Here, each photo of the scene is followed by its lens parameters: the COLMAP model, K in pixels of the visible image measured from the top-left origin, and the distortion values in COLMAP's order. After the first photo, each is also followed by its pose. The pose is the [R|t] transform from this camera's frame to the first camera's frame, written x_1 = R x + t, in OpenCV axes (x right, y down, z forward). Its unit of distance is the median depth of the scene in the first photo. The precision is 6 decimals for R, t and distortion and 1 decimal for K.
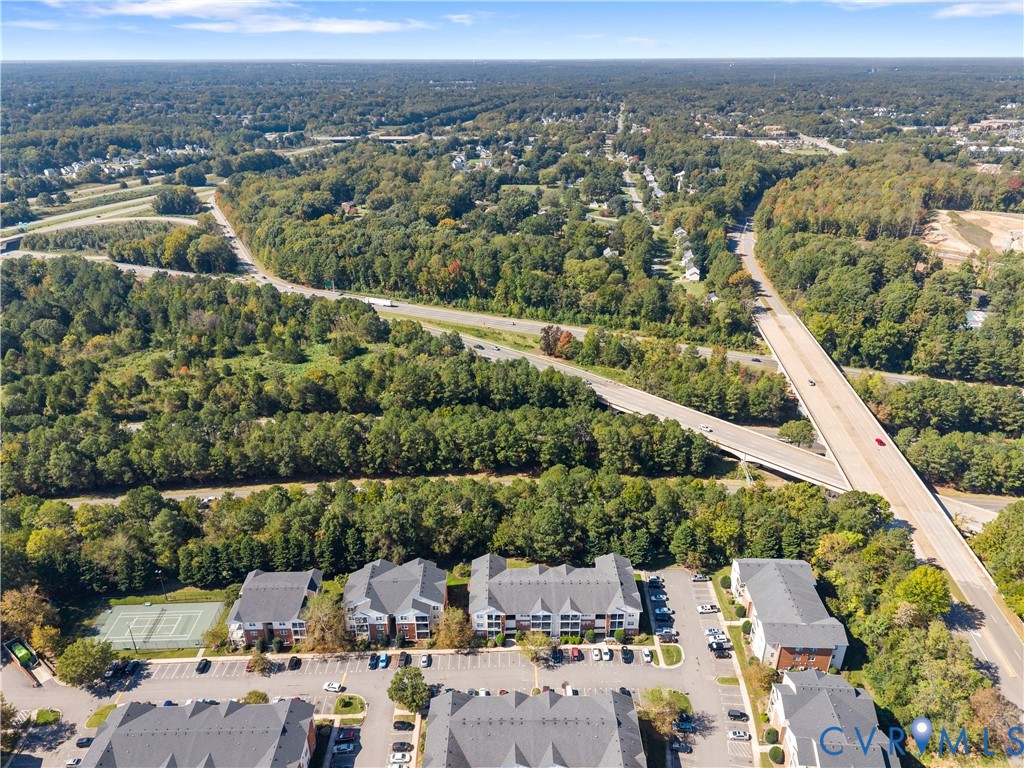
lens RADIAL K [[682.3, 0, 509.1], [0, 682.3, 383.7], [0, 0, 1]] dist [0.039473, -0.040456]
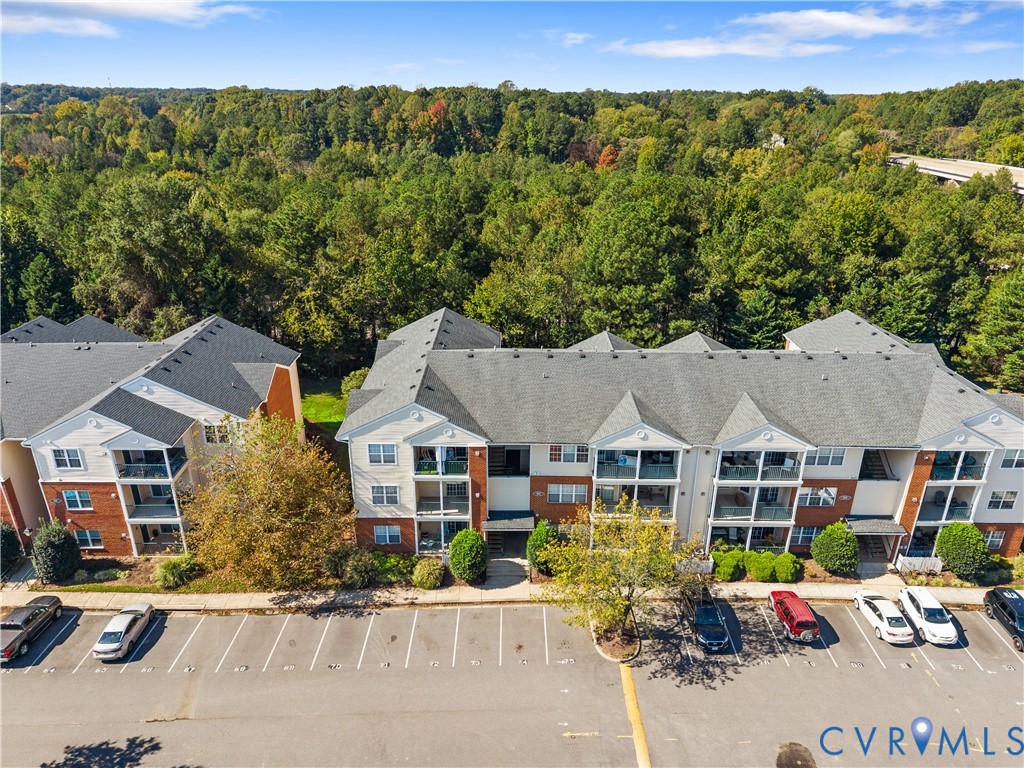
lens RADIAL K [[682.3, 0, 509.1], [0, 682.3, 383.7], [0, 0, 1]] dist [0.039473, -0.040456]
pose [[0.999860, 0.015029, -0.007408, 0.003479], [-0.015387, 0.998582, -0.050958, 0.323959], [0.006631, 0.051065, 0.998673, 0.754209]]
